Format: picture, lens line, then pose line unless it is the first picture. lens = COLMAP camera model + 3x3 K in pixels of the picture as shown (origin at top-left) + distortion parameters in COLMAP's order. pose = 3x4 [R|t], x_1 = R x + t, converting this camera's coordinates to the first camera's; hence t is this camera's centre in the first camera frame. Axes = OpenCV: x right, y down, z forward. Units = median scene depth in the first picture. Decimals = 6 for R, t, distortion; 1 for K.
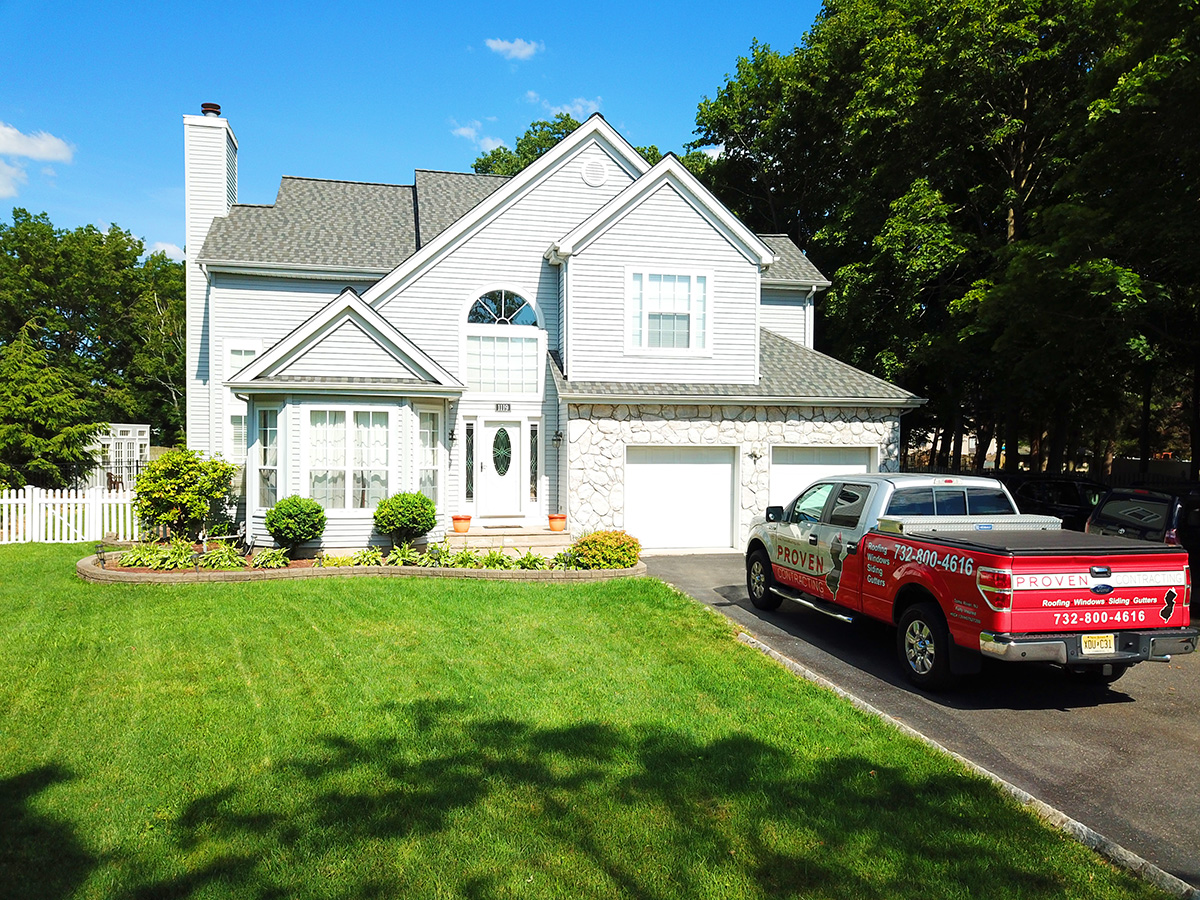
lens RADIAL K [[941.3, 0, 591.8], [0, 941.3, 450.4], [0, 0, 1]] dist [-0.001968, -0.004905]
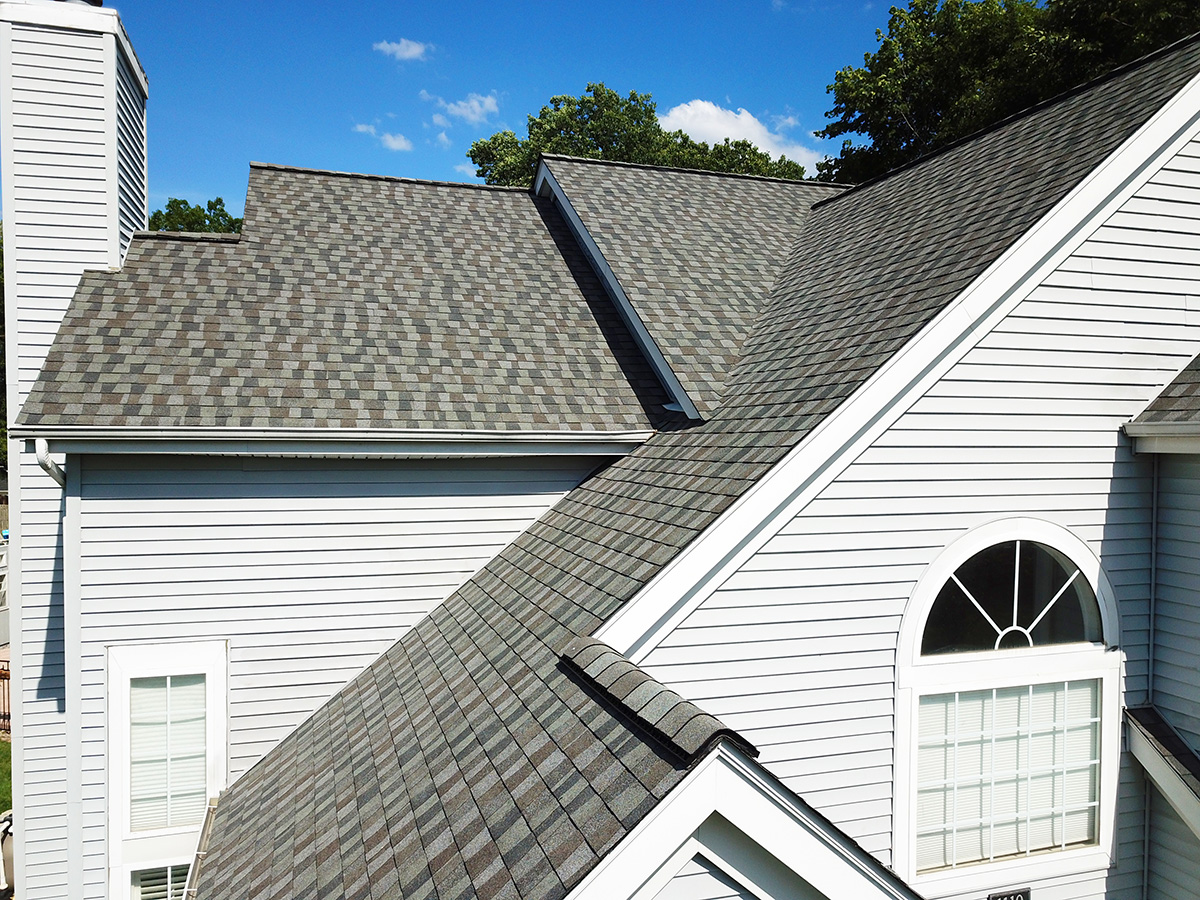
lens RADIAL K [[941.3, 0, 597.6], [0, 941.3, 449.9], [0, 0, 1]] dist [-0.001968, -0.004905]
pose [[0.996456, -0.003922, 0.084029, -0.260854], [0.003468, 0.999979, 0.005558, -0.202535], [-0.084049, -0.005247, 0.996448, 0.692983]]
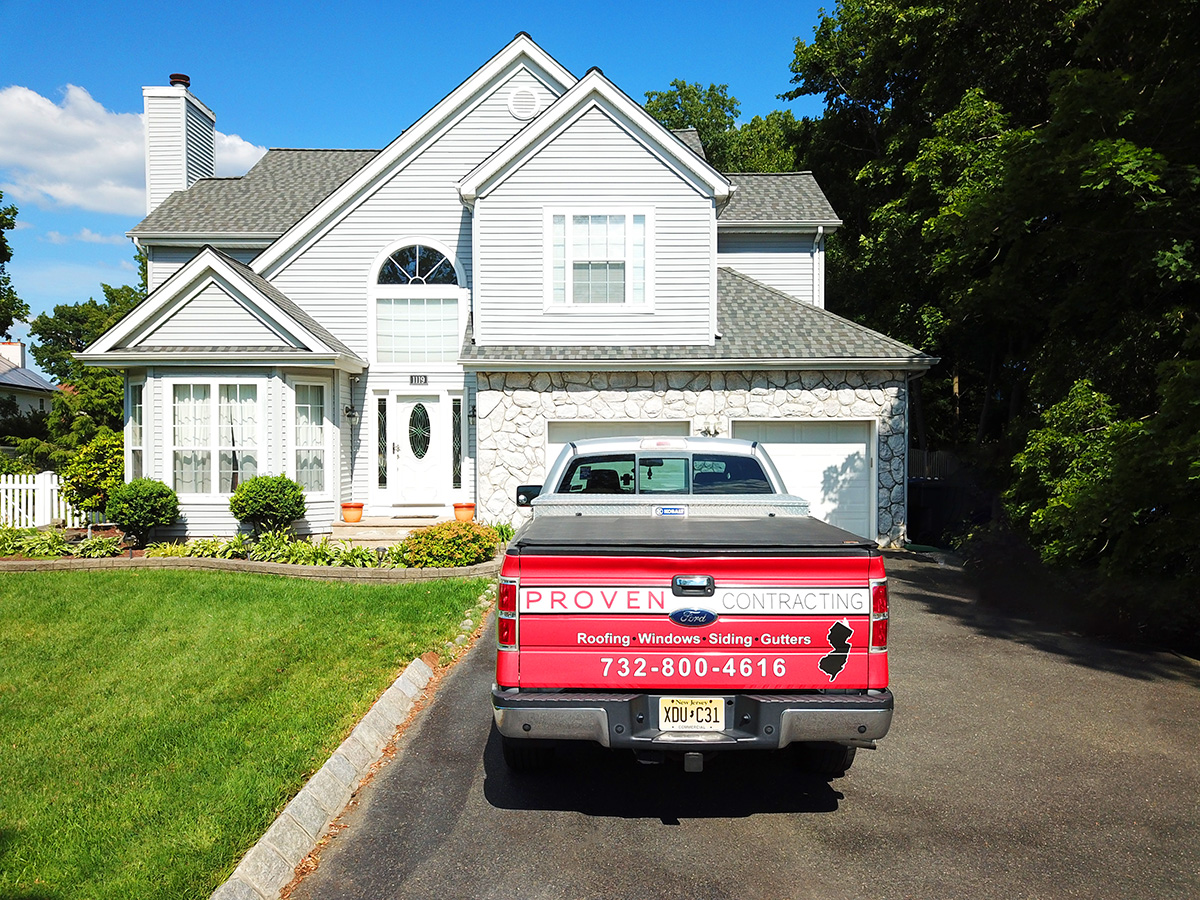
lens RADIAL K [[941.3, 0, 595.4], [0, 941.3, 448.1], [0, 0, 1]] dist [-0.001968, -0.004905]
pose [[0.975362, -0.006449, -0.220518, 0.257087], [0.006261, 0.999979, -0.001551, 0.019922], [0.220523, 0.000132, 0.975382, 0.184973]]
